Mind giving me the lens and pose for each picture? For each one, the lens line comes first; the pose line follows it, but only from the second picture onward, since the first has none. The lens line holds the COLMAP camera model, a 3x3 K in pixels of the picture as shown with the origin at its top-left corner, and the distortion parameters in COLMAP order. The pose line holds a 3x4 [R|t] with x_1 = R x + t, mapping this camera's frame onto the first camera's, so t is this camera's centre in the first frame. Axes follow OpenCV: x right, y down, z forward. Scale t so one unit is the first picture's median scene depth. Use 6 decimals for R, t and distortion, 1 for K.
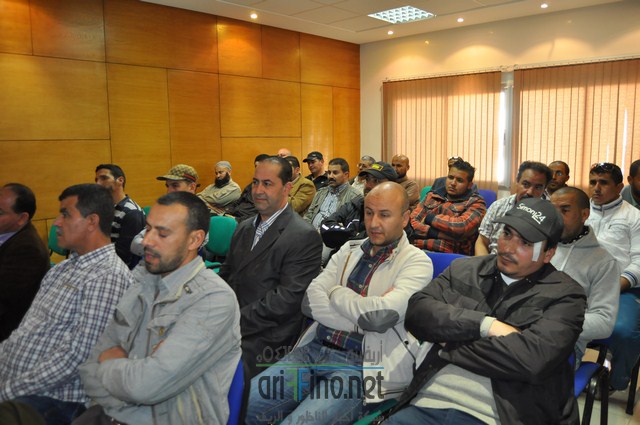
lens RADIAL K [[499.9, 0, 319.1], [0, 499.9, 204.0], [0, 0, 1]] dist [-0.080138, 0.006521]
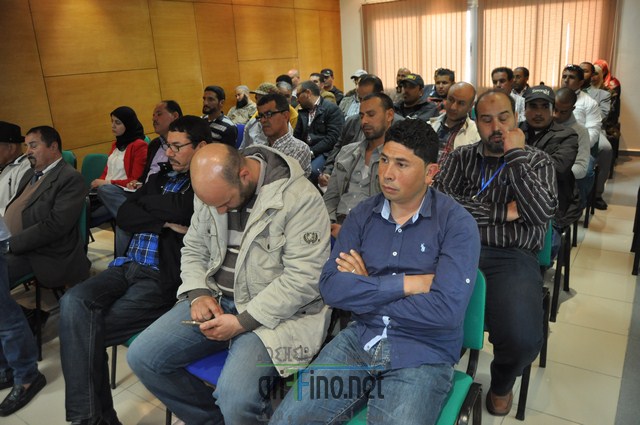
lens RADIAL K [[499.9, 0, 319.1], [0, 499.9, 204.0], [0, 0, 1]] dist [-0.080138, 0.006521]
pose [[0.989105, -0.086878, 0.118840, -0.180507], [0.067175, 0.984703, 0.160774, 0.019923], [-0.130990, -0.151039, 0.979811, -0.202305]]
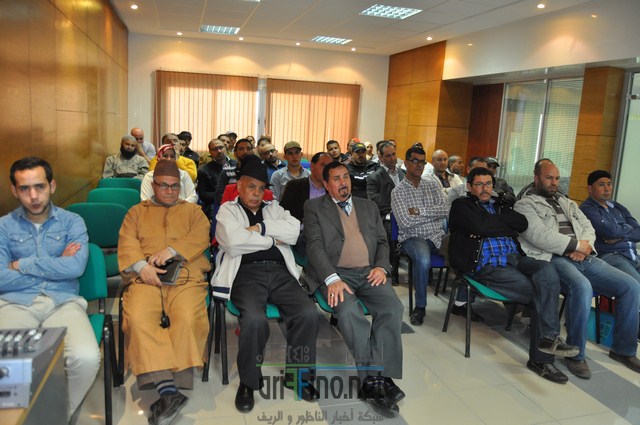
lens RADIAL K [[509.8, 0, 320.0], [0, 509.8, 212.5], [0, 0, 1]] dist [-0.081907, 0.007355]
pose [[0.538219, -0.101001, 0.836731, -0.909766], [0.045205, 0.994824, 0.091007, 0.006602], [-0.841592, -0.011157, 0.539999, 0.006876]]
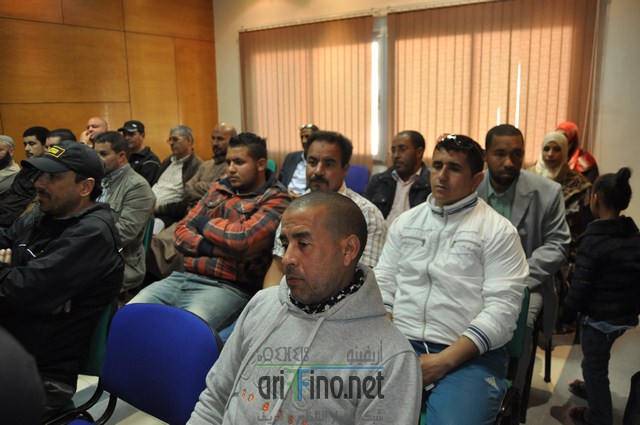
lens RADIAL K [[509.8, 0, 320.0], [0, 509.8, 212.5], [0, 0, 1]] dist [-0.081907, 0.007355]
pose [[0.988905, -0.034009, 0.144603, 0.167493], [0.022593, 0.996549, 0.079868, -0.021413], [-0.146820, -0.075715, 0.986261, 0.200070]]
